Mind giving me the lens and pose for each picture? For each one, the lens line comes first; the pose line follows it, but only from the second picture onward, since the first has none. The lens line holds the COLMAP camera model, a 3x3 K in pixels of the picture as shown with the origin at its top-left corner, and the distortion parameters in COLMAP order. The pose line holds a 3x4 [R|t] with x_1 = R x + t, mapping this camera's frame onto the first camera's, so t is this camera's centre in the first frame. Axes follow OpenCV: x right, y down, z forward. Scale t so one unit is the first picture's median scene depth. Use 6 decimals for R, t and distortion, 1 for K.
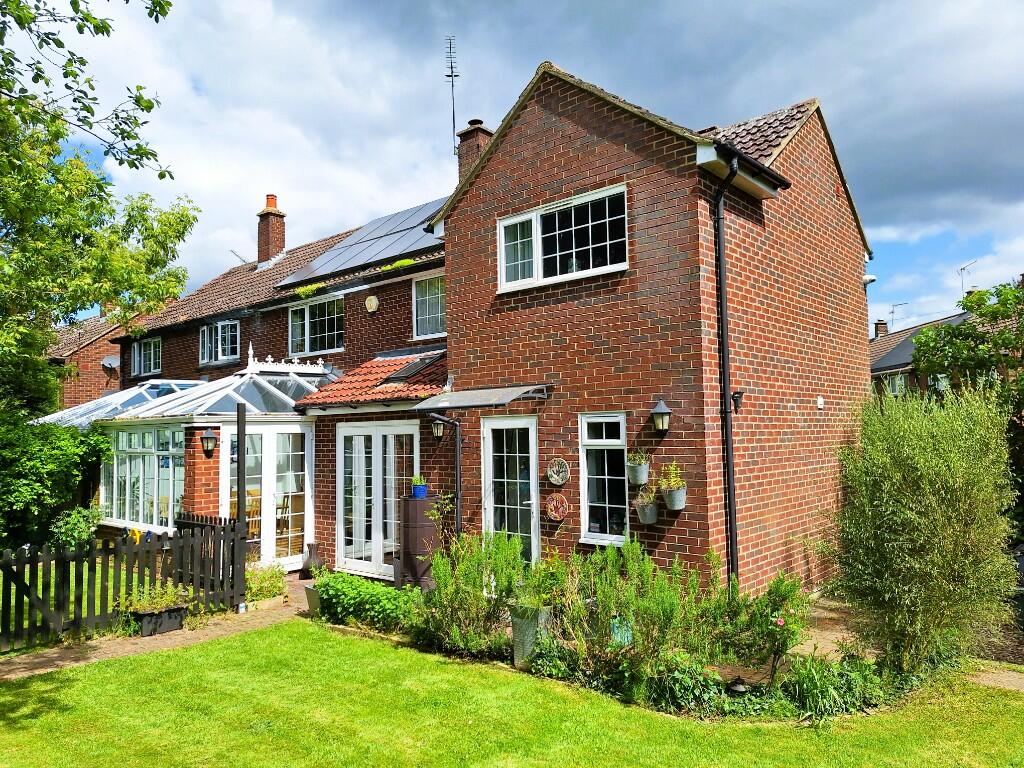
lens RADIAL K [[704.0, 0, 512.0], [0, 704.0, 384.0], [0, 0, 1]] dist [0.003409, -0.001662]
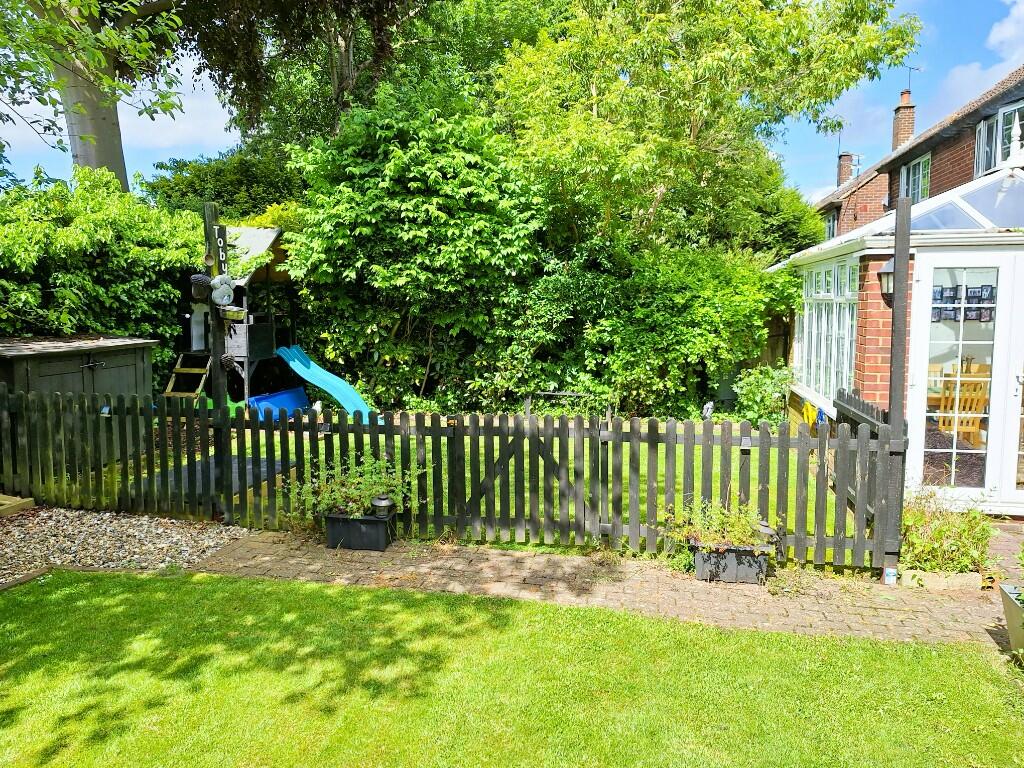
lens RADIAL K [[704.0, 0, 512.0], [0, 704.0, 384.0], [0, 0, 1]] dist [0.003409, -0.001662]
pose [[0.479730, 0.116345, -0.869668, -0.047988], [0.058934, 0.984659, 0.164239, 0.047866], [0.875435, -0.130043, 0.465514, 0.394417]]
